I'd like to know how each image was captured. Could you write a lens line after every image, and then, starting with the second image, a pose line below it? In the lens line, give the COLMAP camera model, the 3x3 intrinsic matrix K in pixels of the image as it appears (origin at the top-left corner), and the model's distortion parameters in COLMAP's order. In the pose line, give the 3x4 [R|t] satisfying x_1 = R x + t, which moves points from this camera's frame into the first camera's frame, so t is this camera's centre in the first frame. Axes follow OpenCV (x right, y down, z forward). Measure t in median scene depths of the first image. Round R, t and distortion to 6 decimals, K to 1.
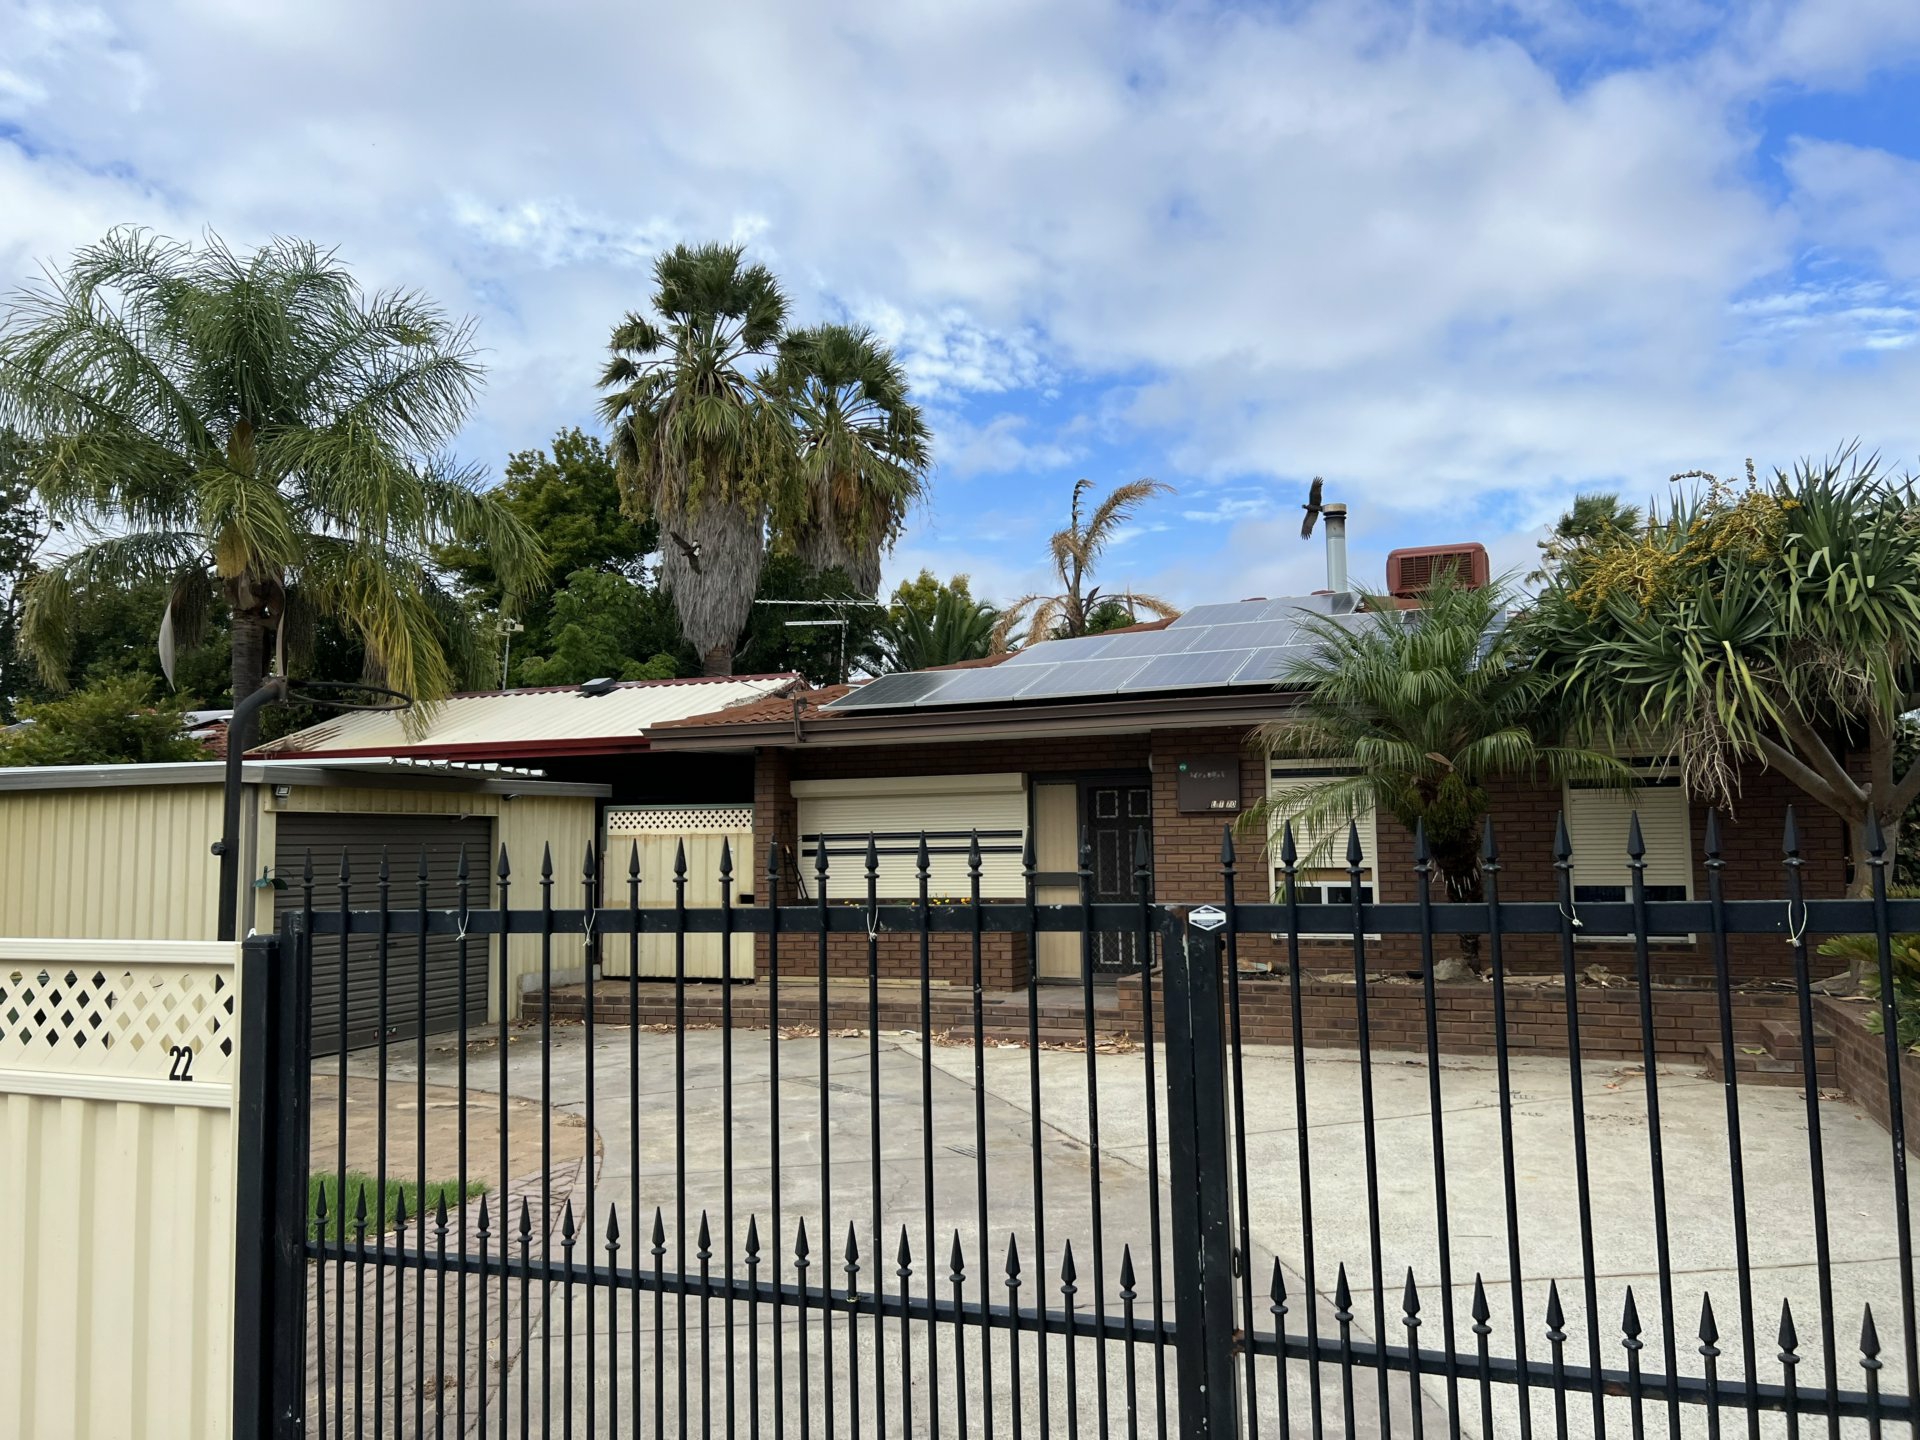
lens RADIAL K [[1482.4, 0, 960.0], [0, 1482.4, 720.0], [0, 0, 1]] dist [0.070168, -0.005586]
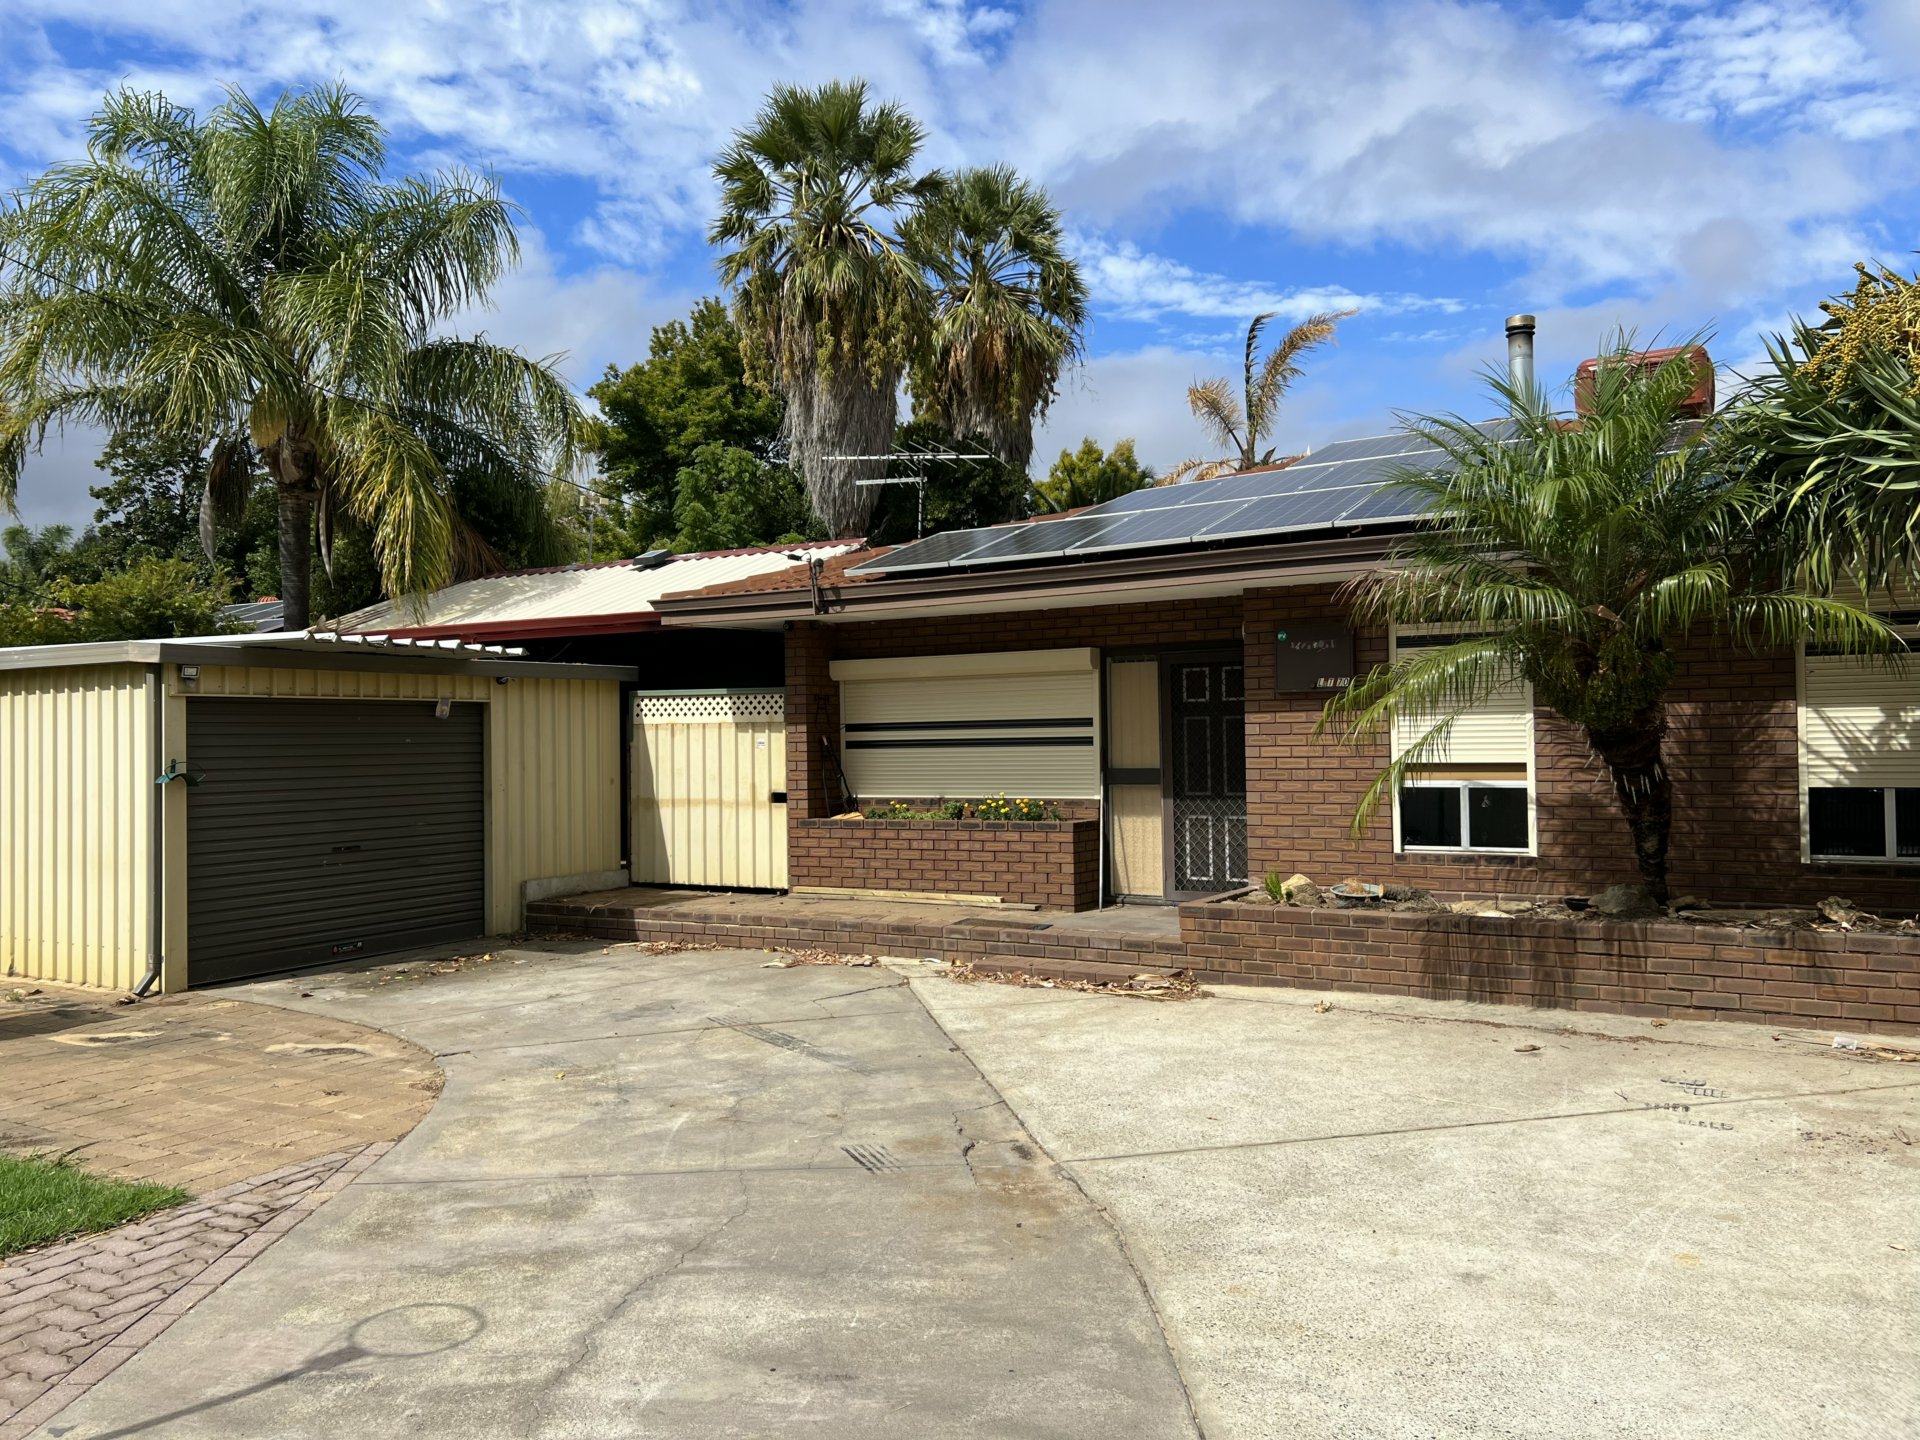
lens RADIAL K [[1459.1, 0, 957.0], [0, 1459.1, 707.9], [0, 0, 1]] dist [0.048298, -0.005915]
pose [[0.987889, -0.004749, -0.155088, 0.090603], [0.015026, 0.997761, 0.065165, 0.014856], [0.154431, -0.066706, 0.985749, 0.184084]]
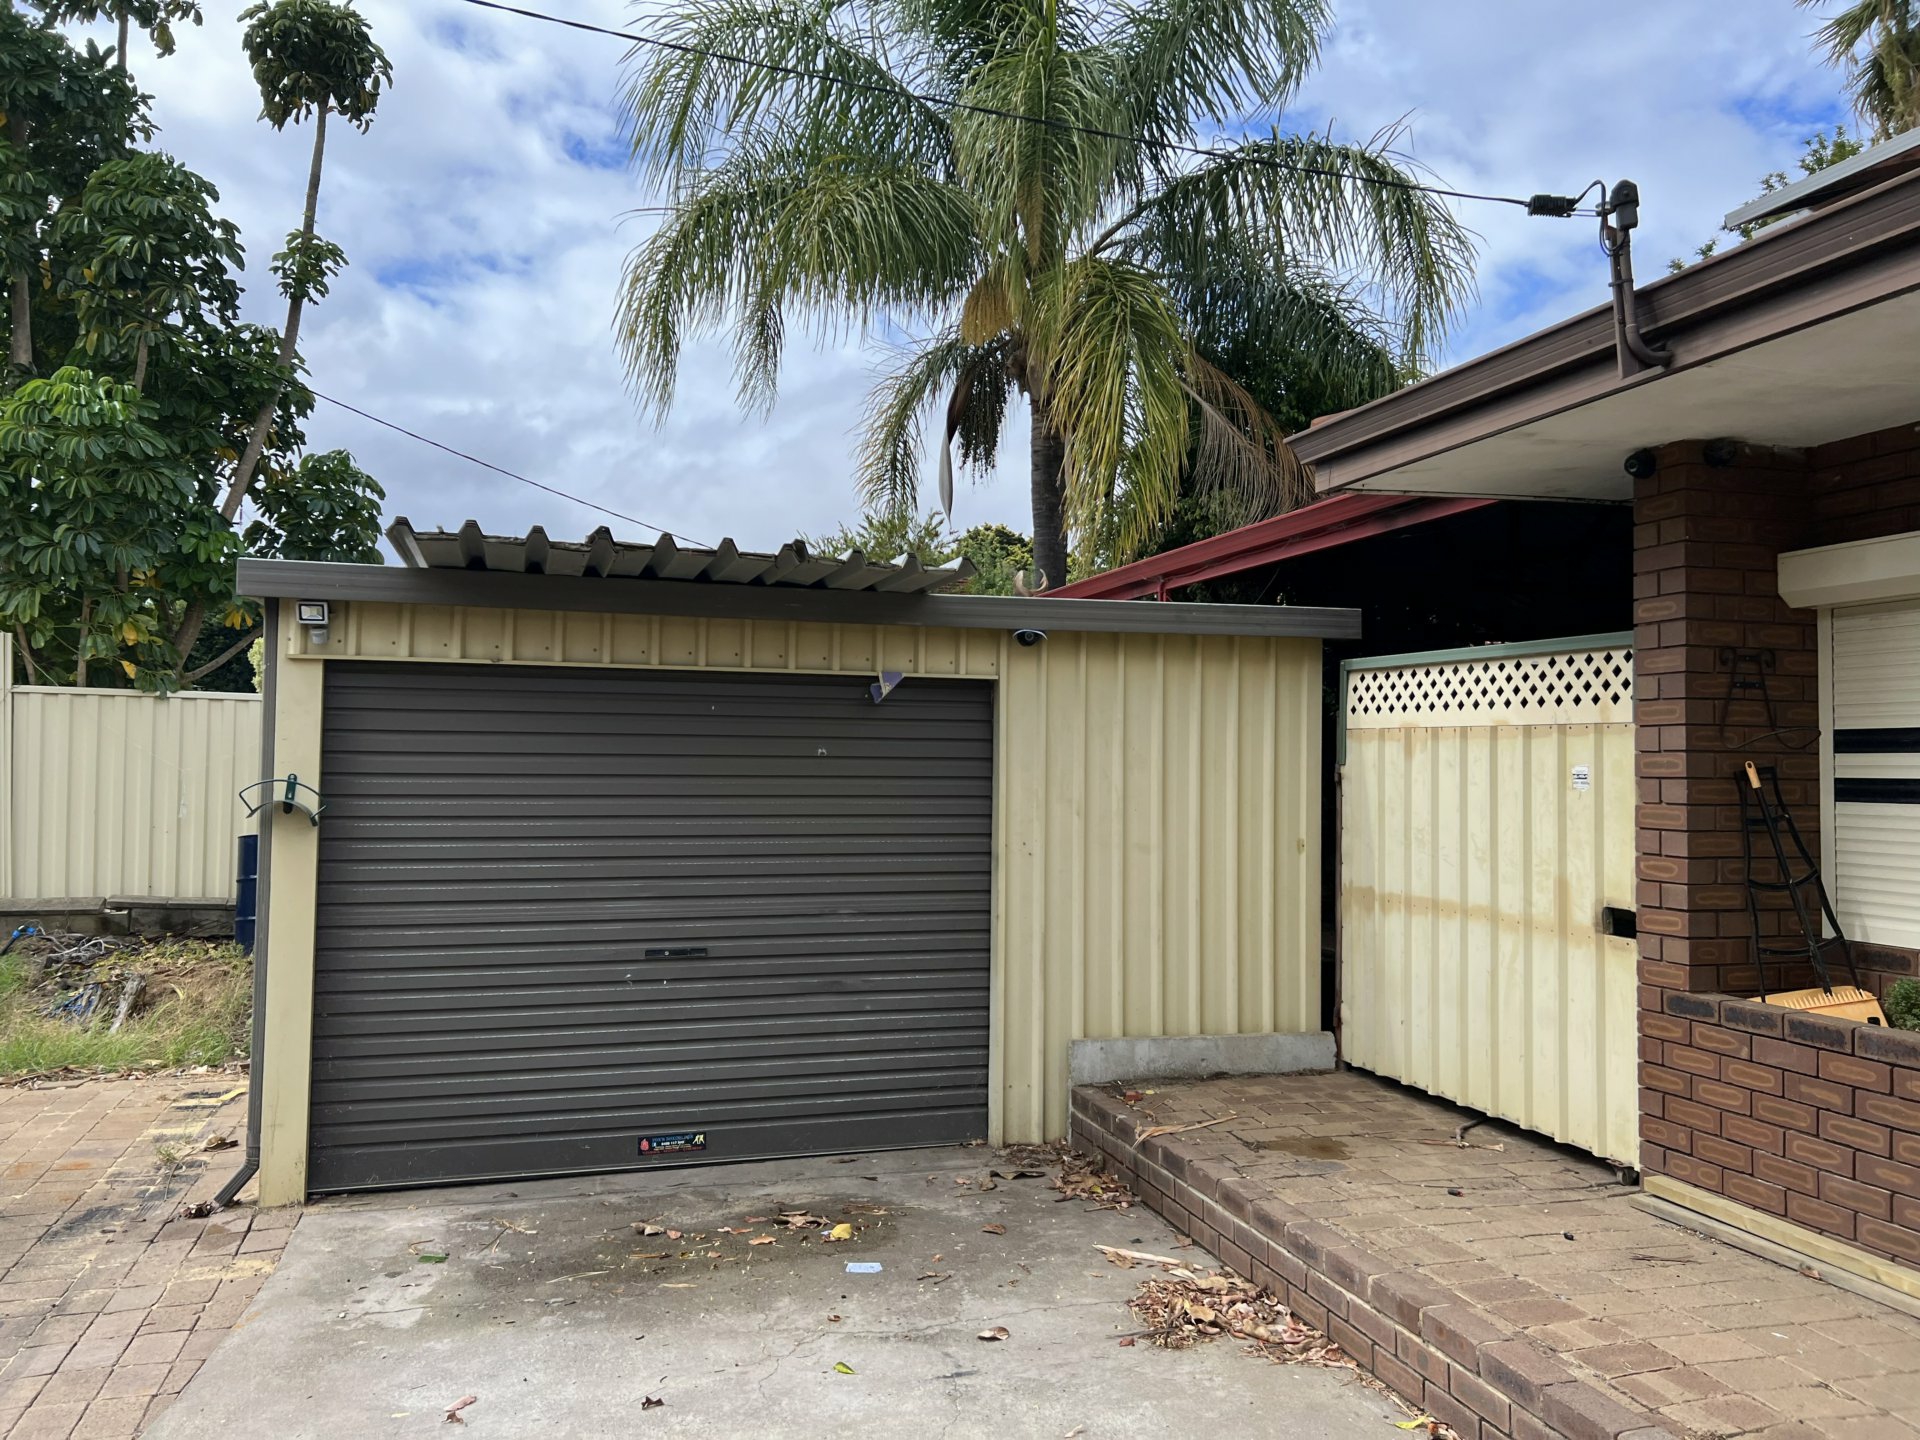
lens RADIAL K [[1482.4, 0, 960.0], [0, 1482.4, 720.0], [0, 0, 1]] dist [0.070168, -0.005586]
pose [[0.611053, -0.001524, -0.791588, 0.029583], [0.047653, 0.998255, 0.034863, 0.057802], [0.790154, -0.059024, 0.610059, 0.689225]]
